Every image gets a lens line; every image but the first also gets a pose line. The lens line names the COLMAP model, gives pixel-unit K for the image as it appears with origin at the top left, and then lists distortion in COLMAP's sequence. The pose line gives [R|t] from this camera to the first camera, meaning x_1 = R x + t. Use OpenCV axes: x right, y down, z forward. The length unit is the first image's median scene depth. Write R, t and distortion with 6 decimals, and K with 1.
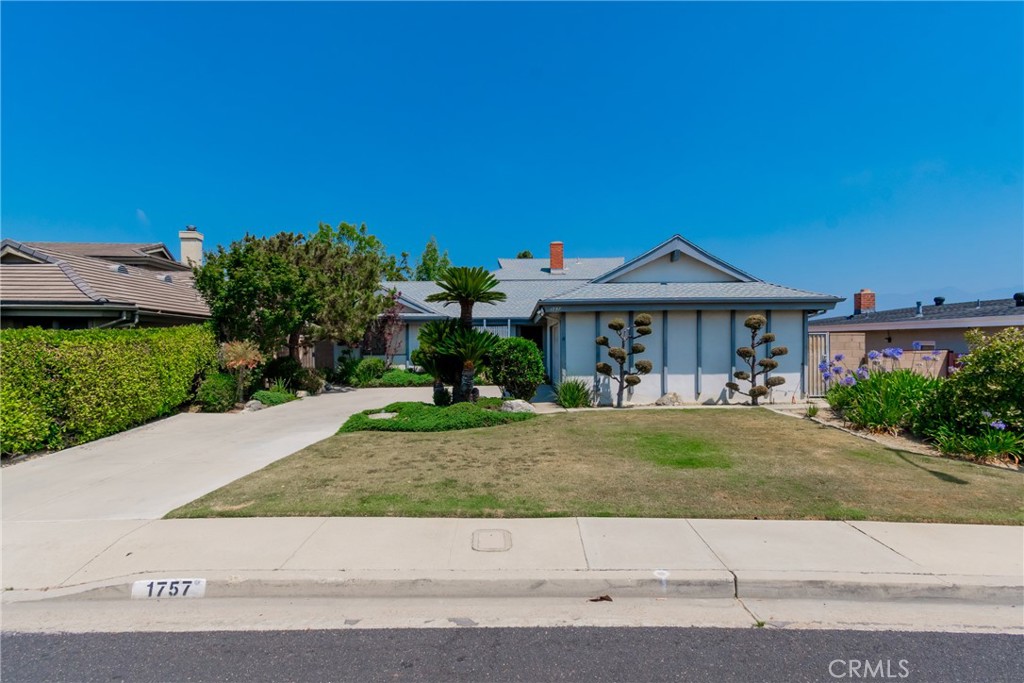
lens RADIAL K [[495.3, 0, 512.9], [0, 495.3, 340.7], [0, 0, 1]] dist [0.001449, -0.001814]
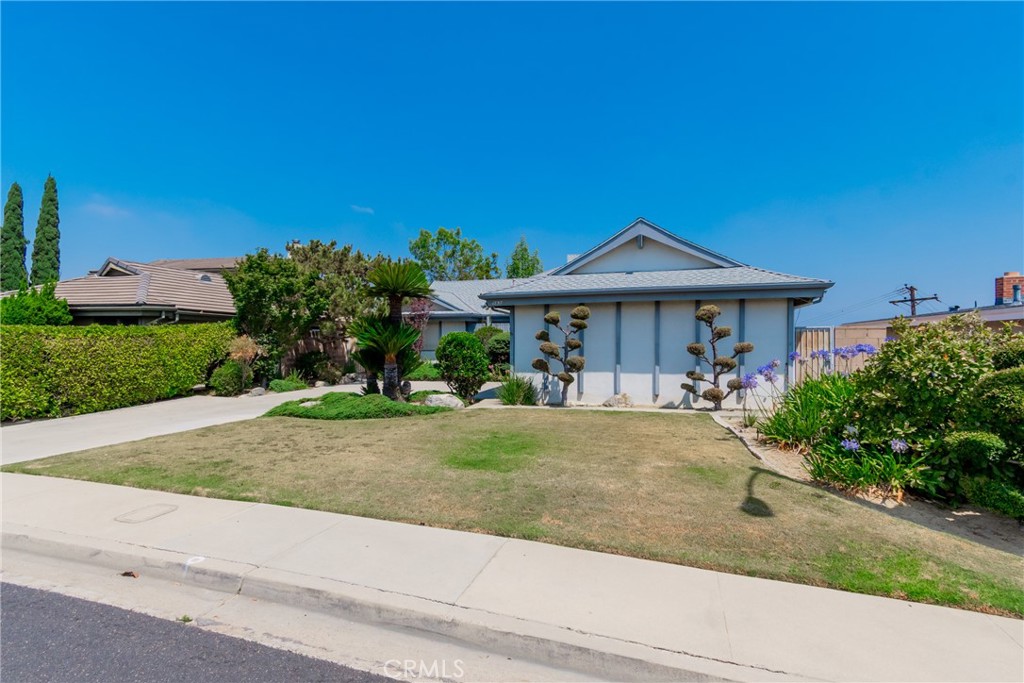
lens RADIAL K [[495.3, 0, 512.9], [0, 495.3, 340.7], [0, 0, 1]] dist [0.001449, -0.001814]
pose [[0.955663, 0.003653, -0.294441, 0.618274], [-0.003385, 0.999993, 0.001417, 0.013366], [0.294444, -0.000358, 0.955669, 0.121175]]
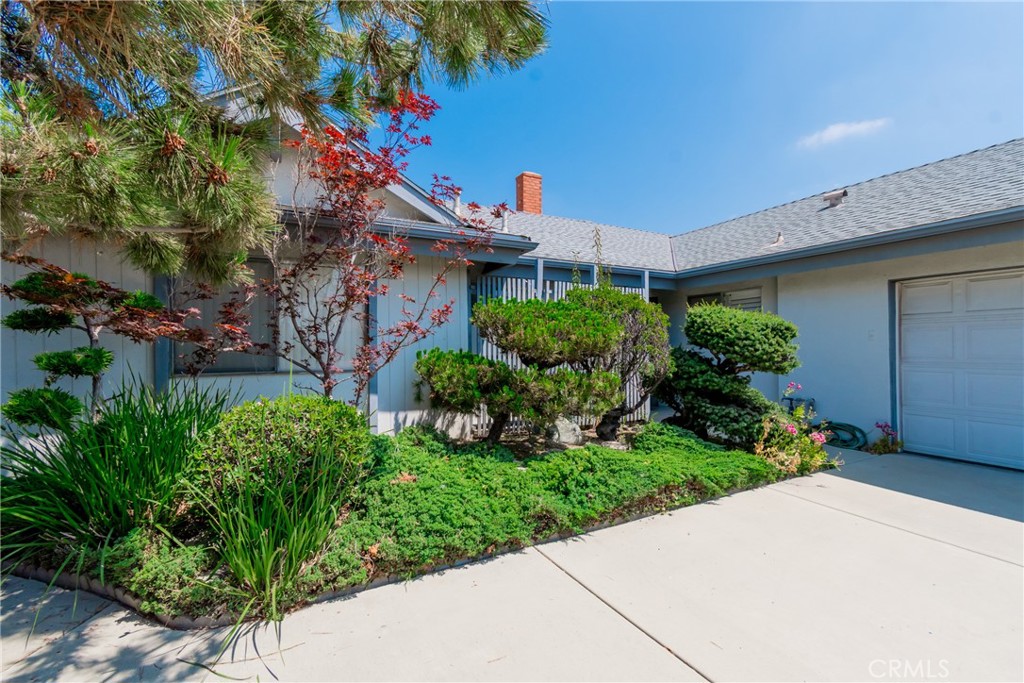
lens RADIAL K [[459.8, 0, 526.9], [0, 459.8, 341.8], [0, 0, 1]] dist [-0.000493, -0.000050]
pose [[0.873717, 0.010632, 0.486319, -0.670140], [-0.005562, 0.999914, -0.011867, 0.039500], [-0.486403, 0.007664, 0.873701, 1.894823]]
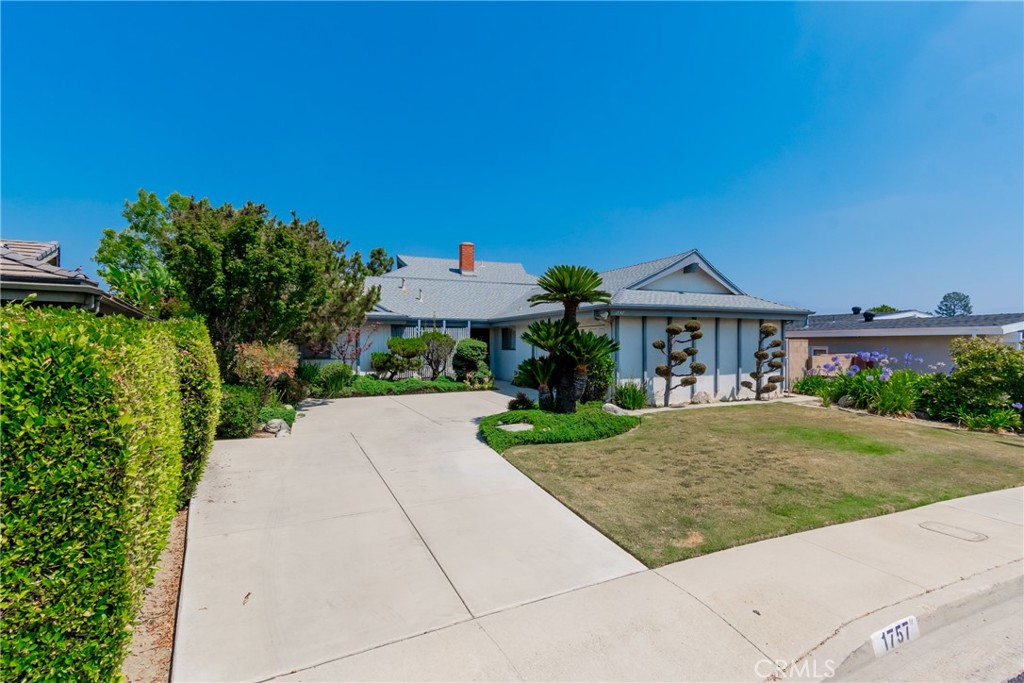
lens RADIAL K [[495.3, 0, 512.9], [0, 495.3, 340.7], [0, 0, 1]] dist [0.001449, -0.001814]
pose [[0.915467, 0.010018, 0.402268, -0.806578], [-0.007611, 0.999942, -0.007582, 0.003711], [-0.402321, 0.003879, 0.915490, 0.239538]]
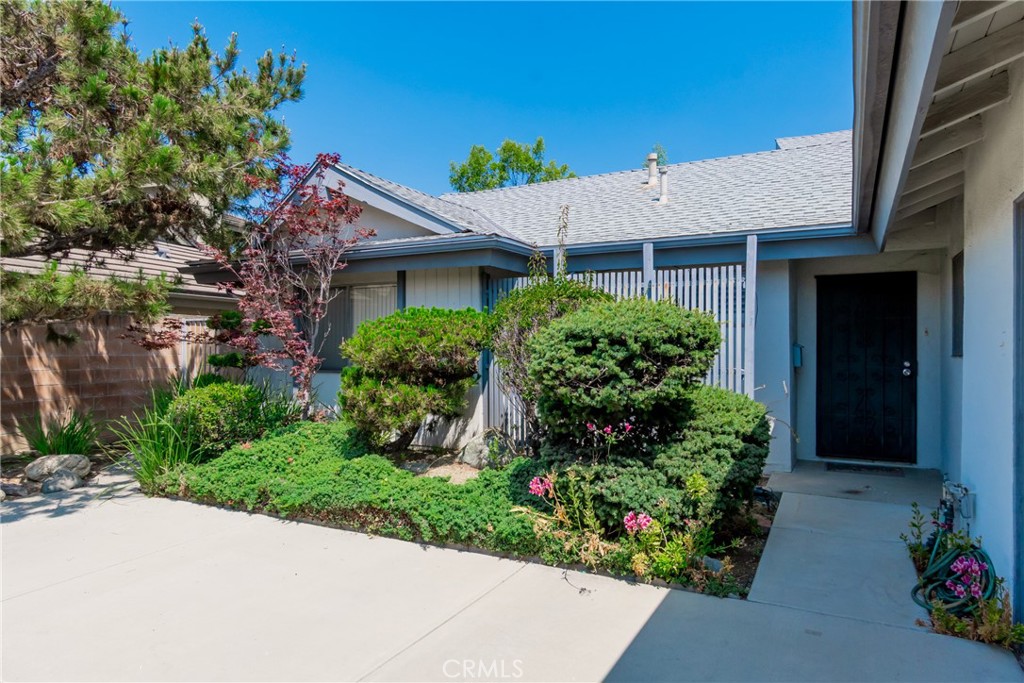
lens RADIAL K [[612.0, 0, 512.0], [0, 612.0, 341.5], [0, 0, 1]] dist [-0.002271, 0.002101]
pose [[0.879884, 0.007836, -0.475124, 0.078306], [-0.011530, 0.999922, -0.004861, 0.023113], [0.475049, 0.009755, 0.879906, 1.783097]]
